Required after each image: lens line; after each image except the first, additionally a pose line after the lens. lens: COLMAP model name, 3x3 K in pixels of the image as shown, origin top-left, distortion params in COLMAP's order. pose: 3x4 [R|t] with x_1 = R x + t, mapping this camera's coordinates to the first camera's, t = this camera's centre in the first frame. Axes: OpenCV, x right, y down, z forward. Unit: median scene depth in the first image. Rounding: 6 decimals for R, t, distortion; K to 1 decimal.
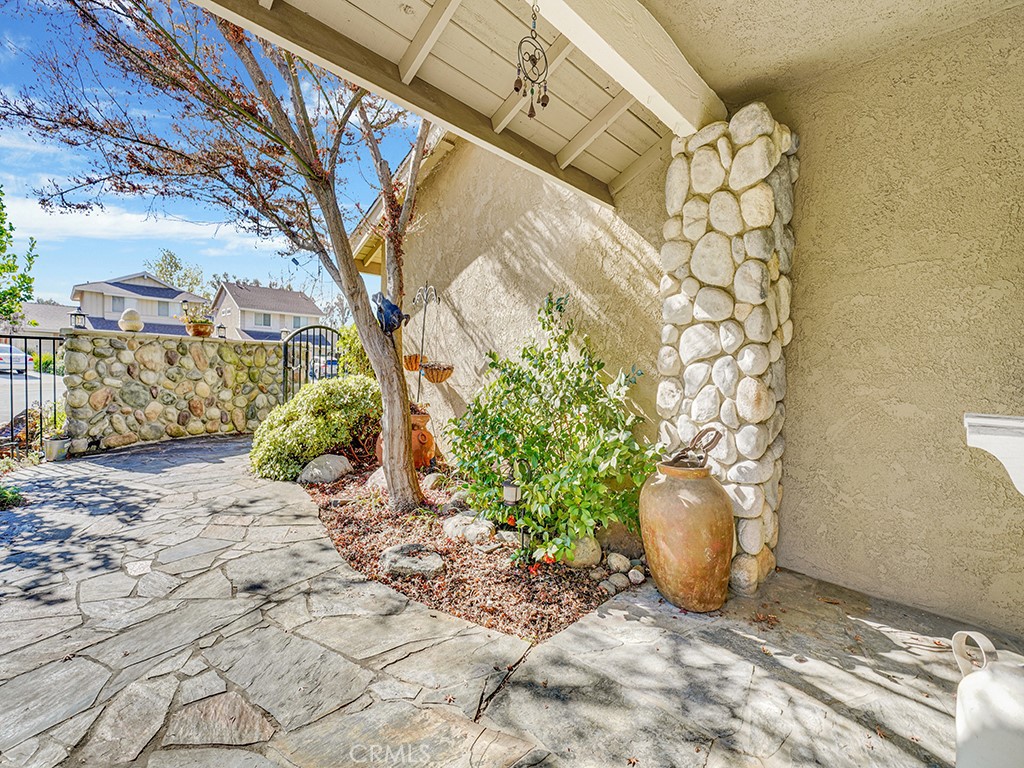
lens RADIAL K [[460.8, 0, 516.6], [0, 460.8, 386.8], [0, 0, 1]] dist [0.002762, 0.002599]
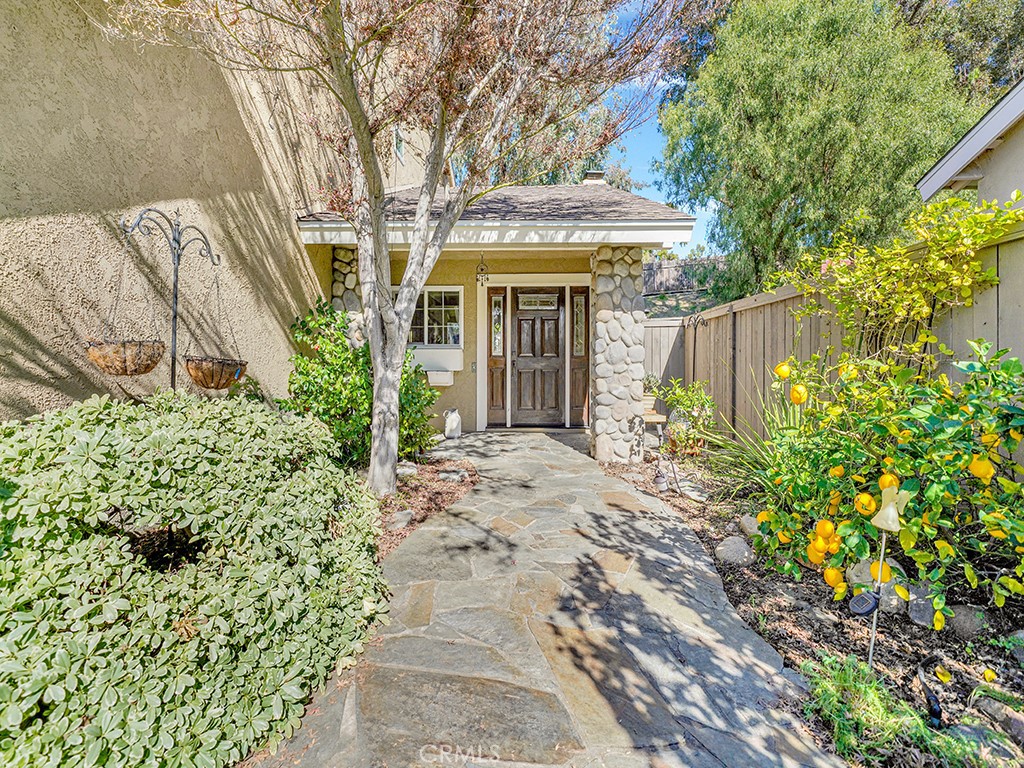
lens RADIAL K [[460.8, 0, 512.6], [0, 460.8, 383.1], [0, 0, 1]] dist [0.002762, 0.002599]
pose [[-0.695153, -0.061578, 0.716219, -1.267036], [0.005255, 0.995862, 0.090721, -0.099412], [-0.718842, 0.066829, -0.691954, 1.593486]]
